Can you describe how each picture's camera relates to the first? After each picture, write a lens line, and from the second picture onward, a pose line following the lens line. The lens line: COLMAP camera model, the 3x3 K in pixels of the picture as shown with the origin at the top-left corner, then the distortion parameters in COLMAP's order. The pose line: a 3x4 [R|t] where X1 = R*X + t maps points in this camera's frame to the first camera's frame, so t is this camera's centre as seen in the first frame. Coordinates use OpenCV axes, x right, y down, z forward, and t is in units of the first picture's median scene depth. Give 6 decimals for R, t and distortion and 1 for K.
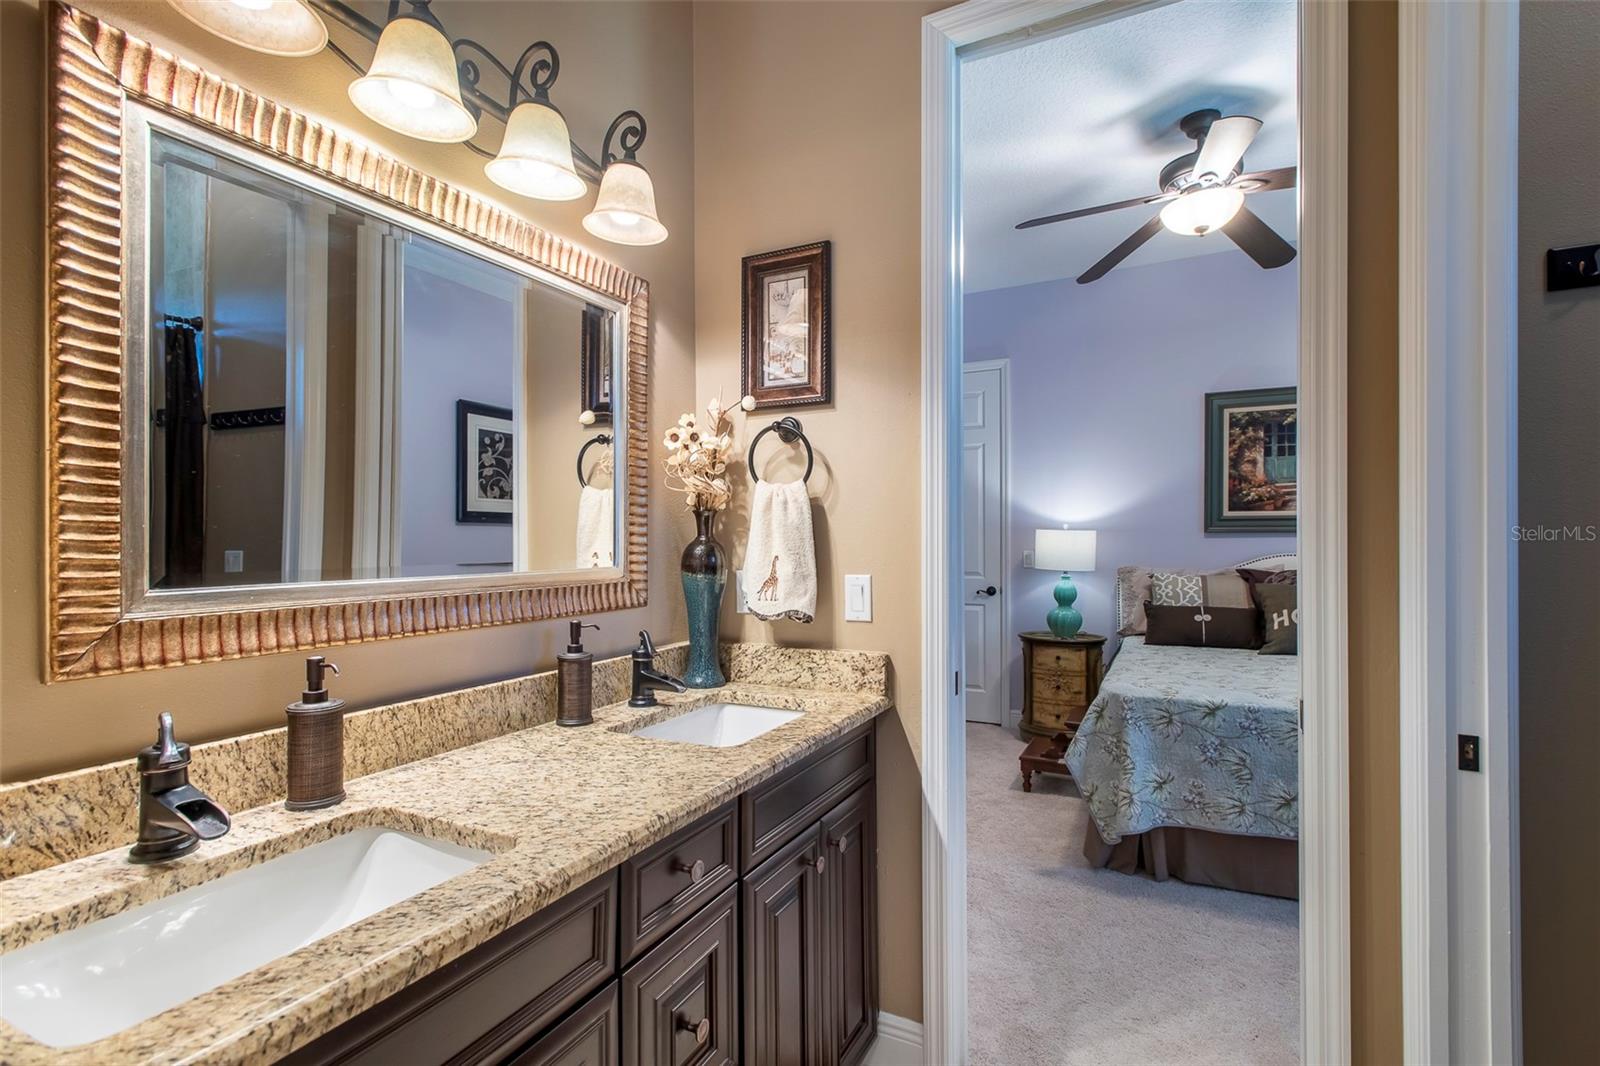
lens RADIAL K [[759.9, 0, 792.1], [0, 759.9, 539.1], [0, 0, 1]] dist [0.013978, 0.000226]
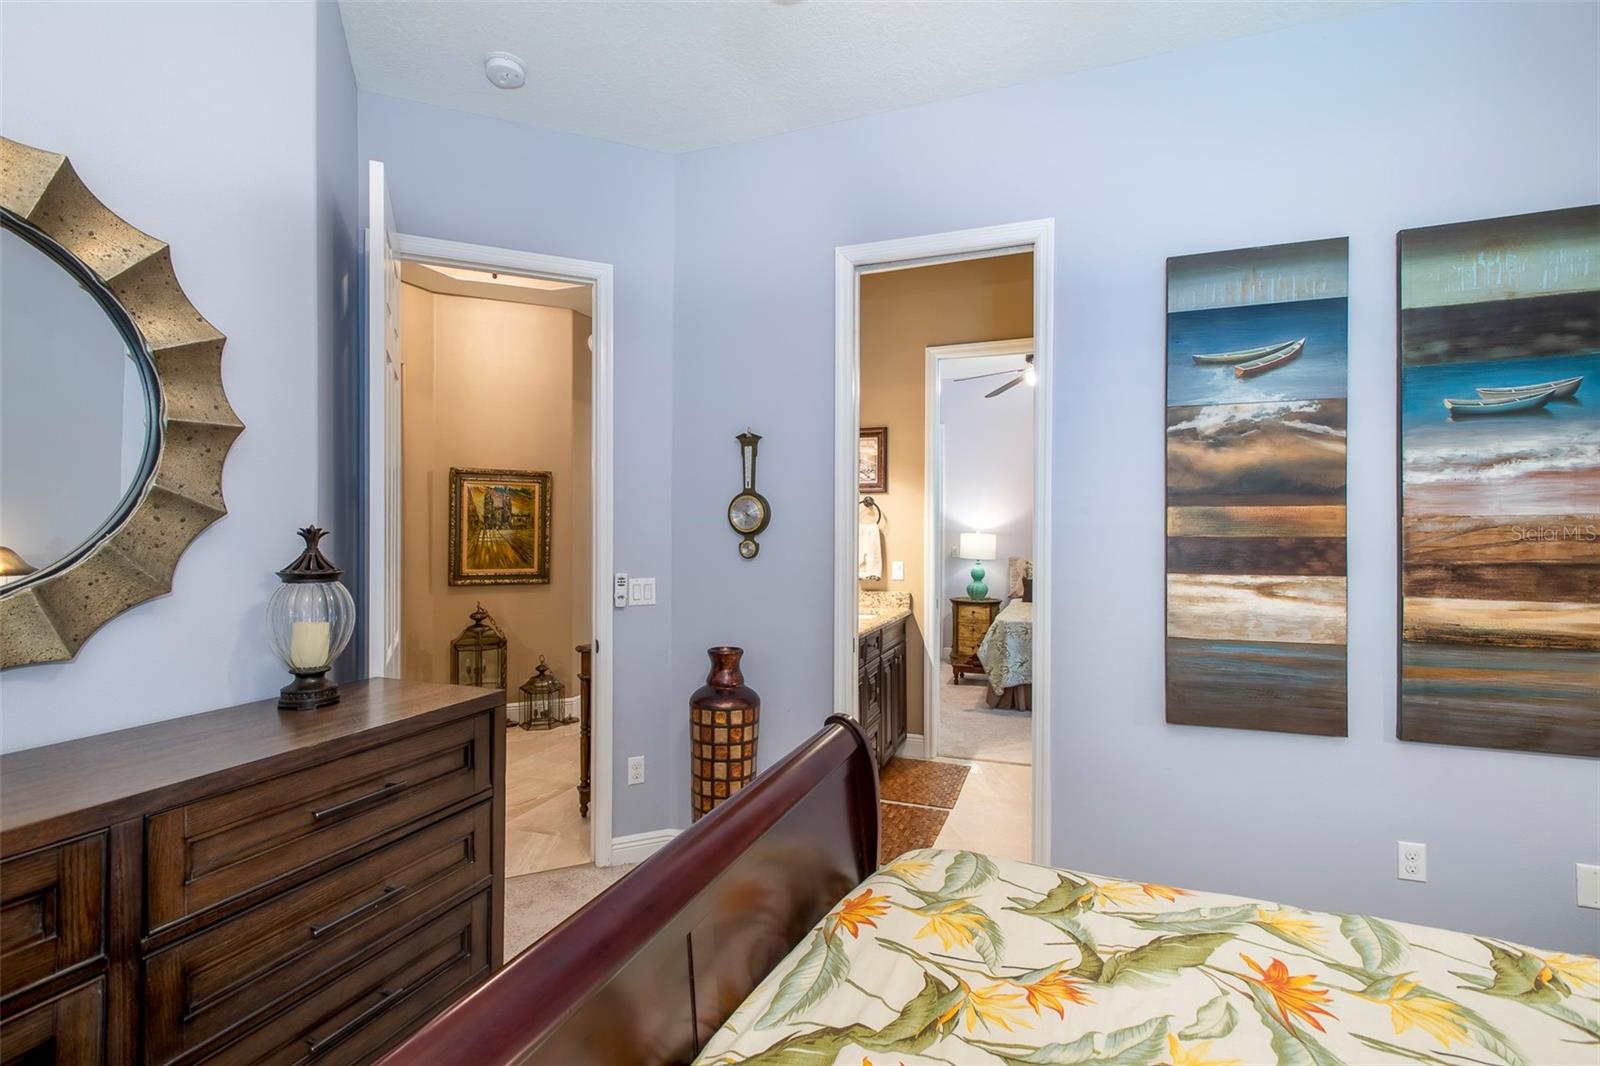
lens RADIAL K [[771.0, 0, 795.0], [0, 771.0, 513.3], [0, 0, 1]] dist [0.015691, -0.000311]
pose [[0.993678, 0.009682, 0.111847, -0.240010], [-0.007966, 0.999844, -0.015772, -0.030820], [-0.111983, 0.014781, 0.993600, -0.666134]]
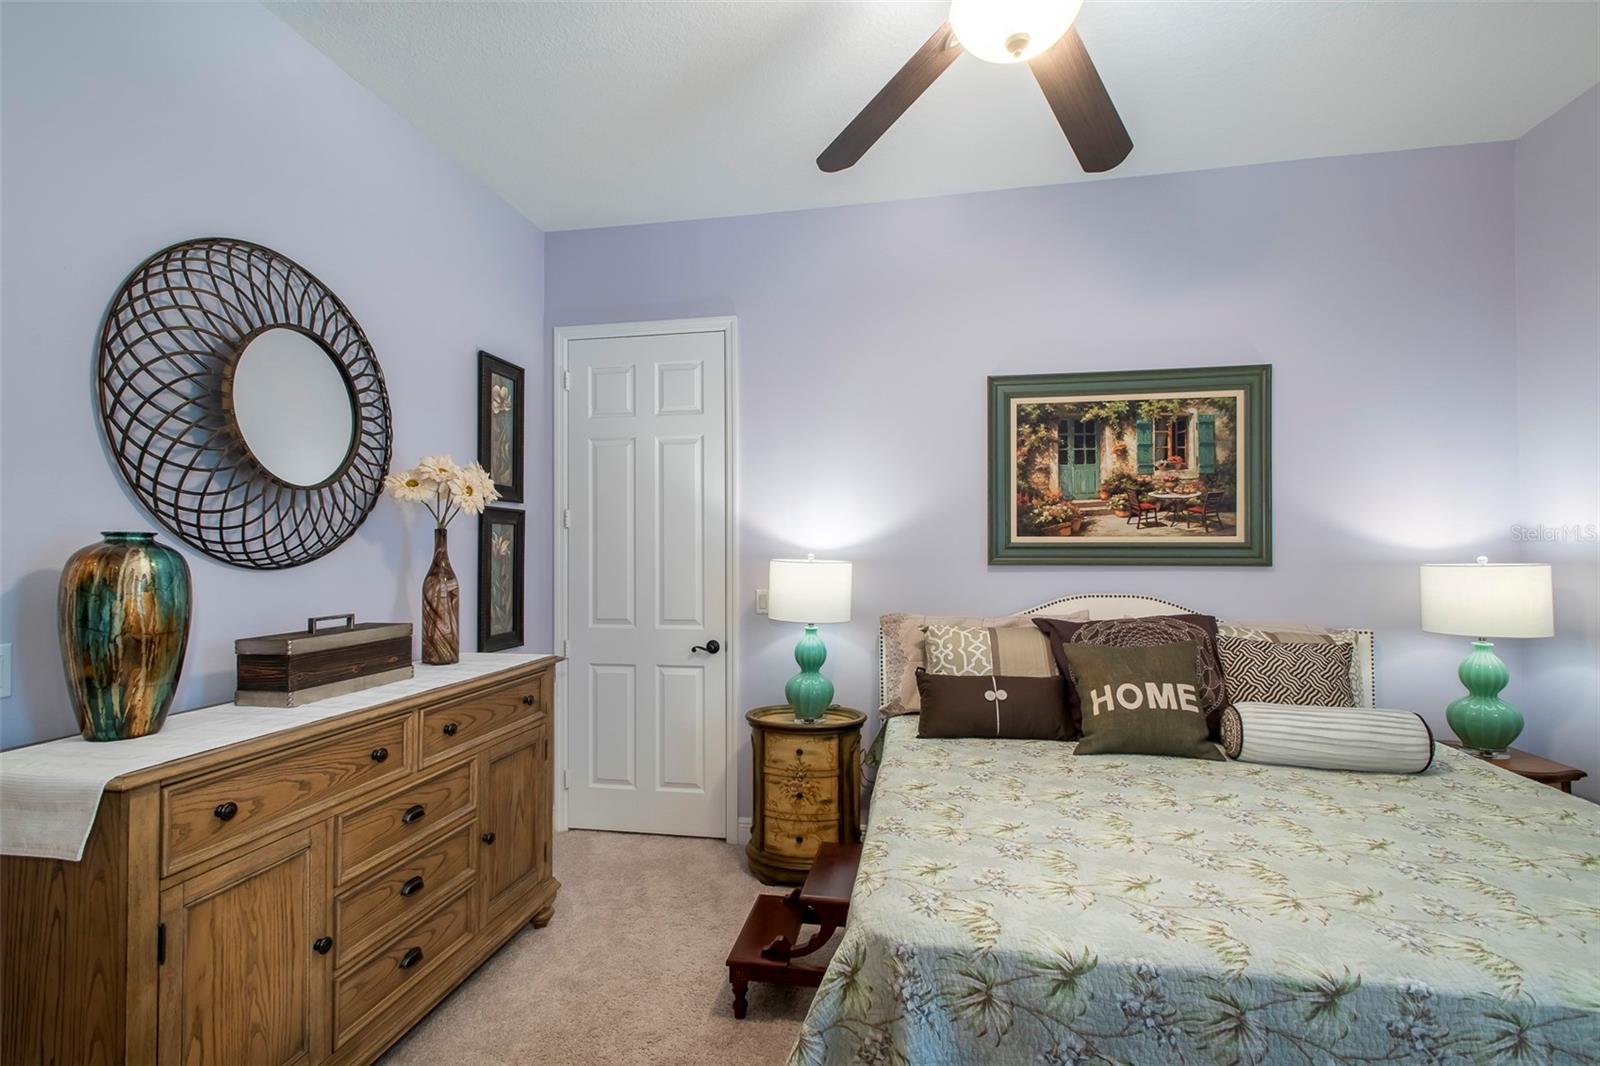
lens RADIAL K [[757.1, 0, 791.2], [0, 757.1, 532.3], [0, 0, 1]] dist [0.004334, -0.000292]
pose [[0.958076, 0.004833, 0.286472, 0.160196], [0.001554, 0.999755, -0.022066, -0.026140], [-0.286508, 0.021586, 0.957835, 0.381407]]
